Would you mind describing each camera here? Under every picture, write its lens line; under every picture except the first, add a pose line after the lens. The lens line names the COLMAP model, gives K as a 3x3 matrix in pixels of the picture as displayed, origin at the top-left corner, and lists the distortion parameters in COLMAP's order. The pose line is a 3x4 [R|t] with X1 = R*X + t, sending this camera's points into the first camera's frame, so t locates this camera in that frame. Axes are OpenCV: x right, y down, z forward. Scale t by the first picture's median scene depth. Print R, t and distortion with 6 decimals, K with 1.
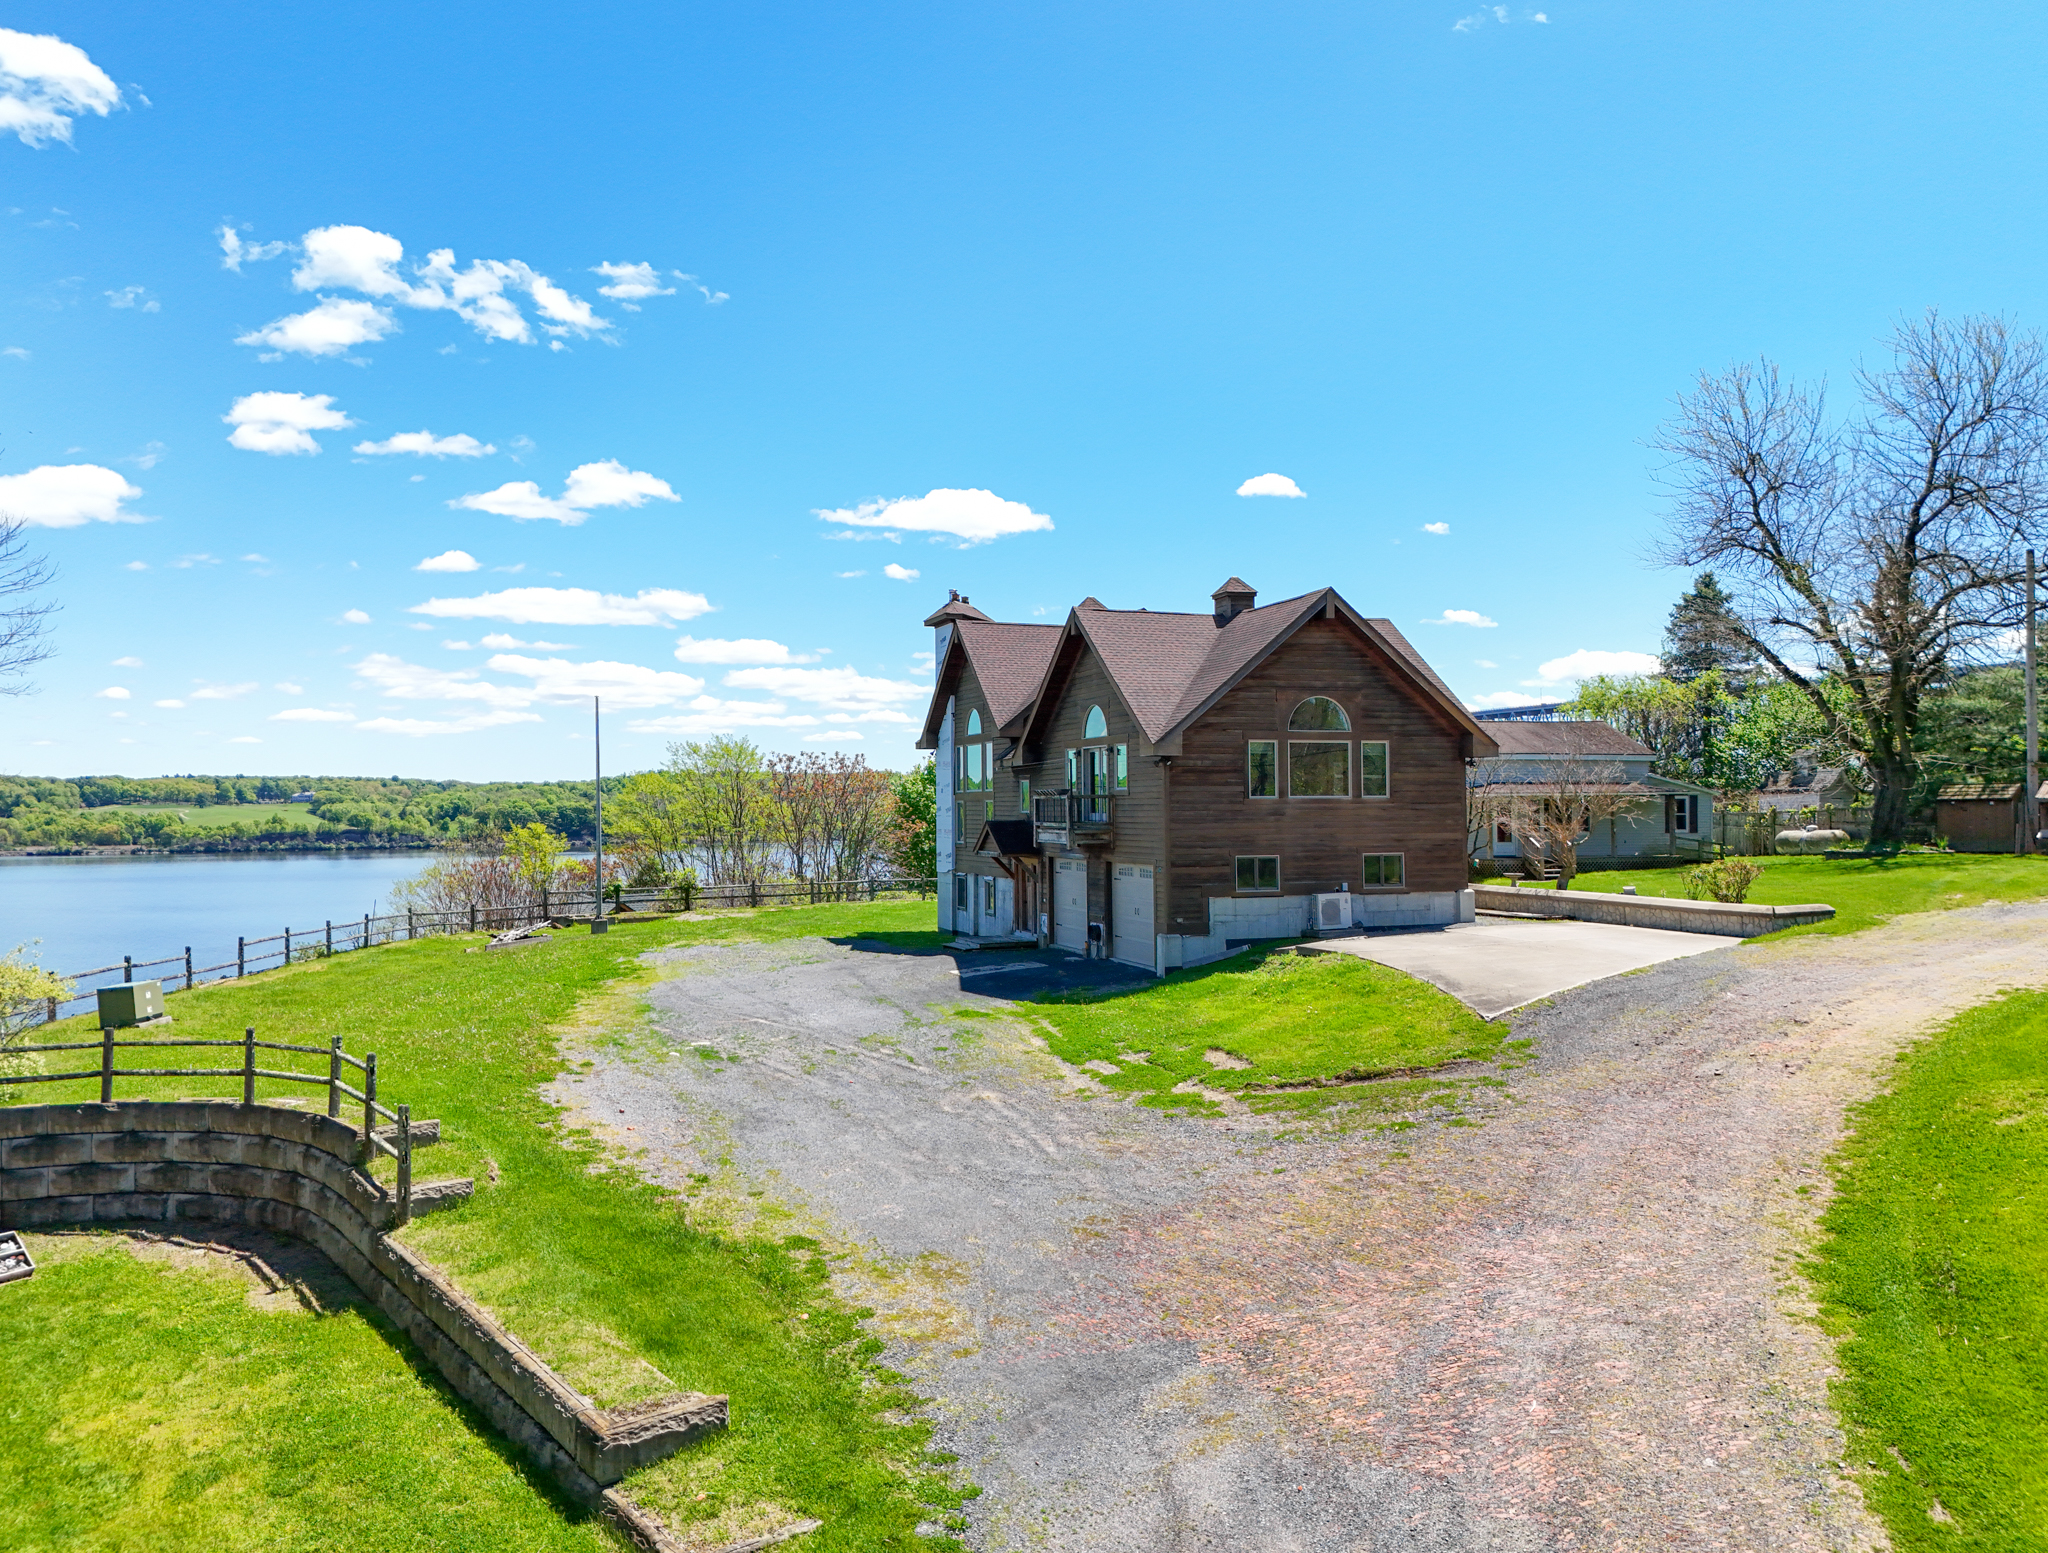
lens RADIAL K [[1448.5, 0, 1024.0], [0, 1448.5, 776.5], [0, 0, 1]] dist [0.051664, -0.047480]
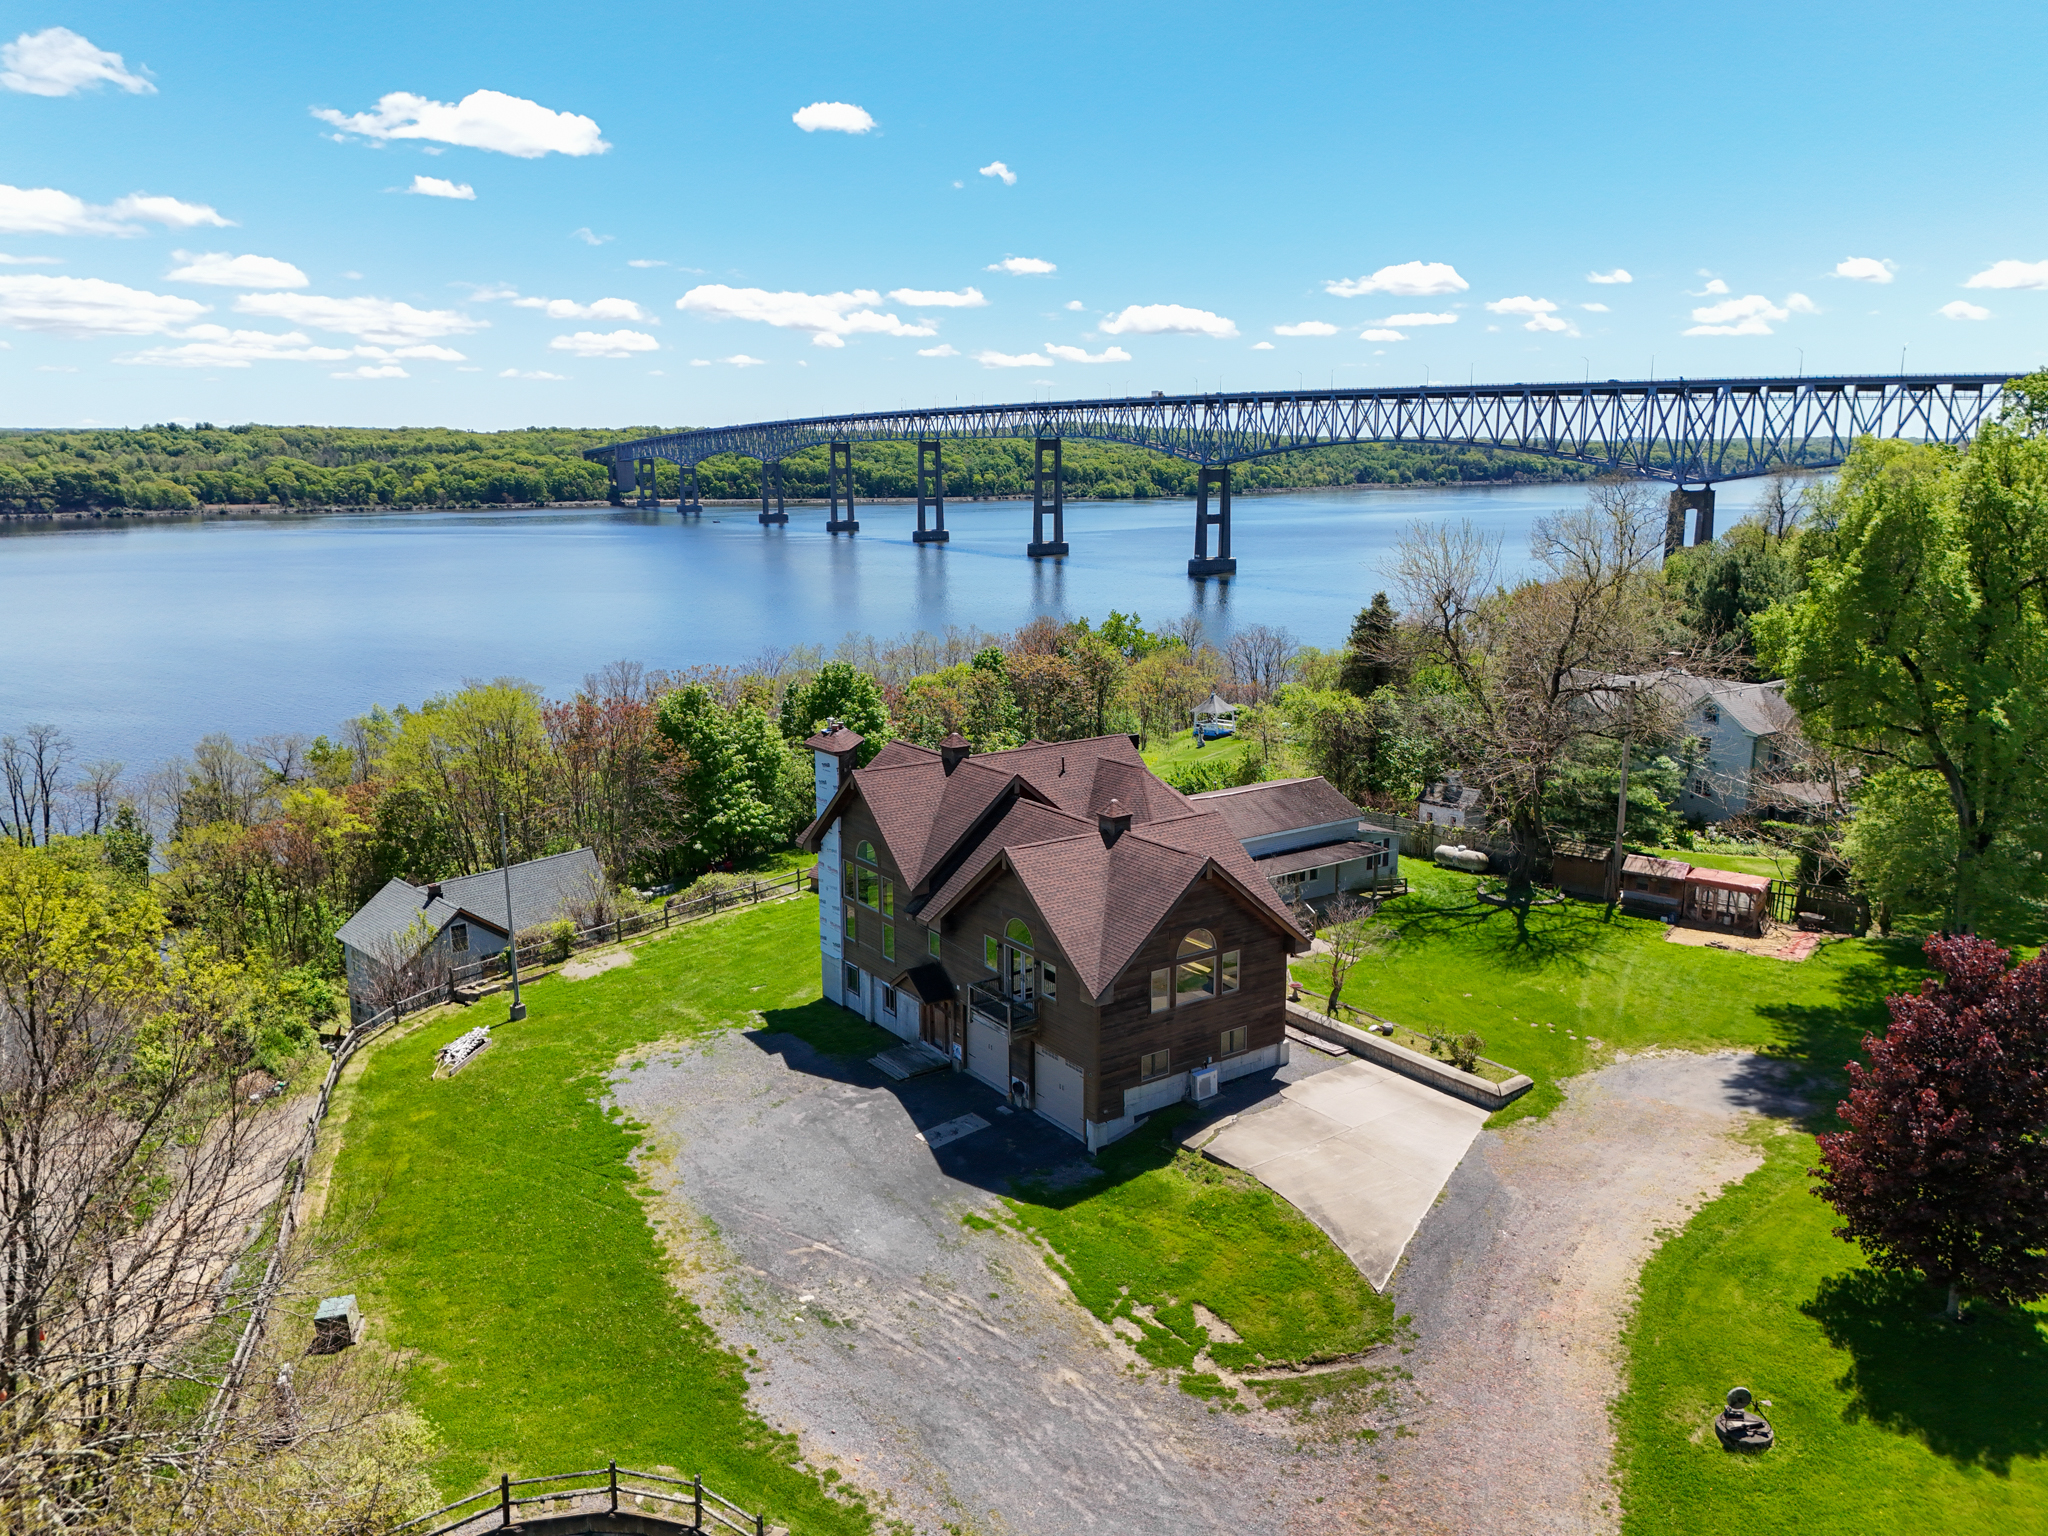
lens RADIAL K [[1418.9, 0, 1024.0], [0, 1418.9, 768.0], [0, 0, 1]] dist [0.144018, -0.308322]
pose [[0.963447, -0.048019, 0.263561, -0.243540], [-0.008025, 0.978190, 0.207556, -0.394777], [-0.267780, -0.202084, 0.942049, -0.143310]]
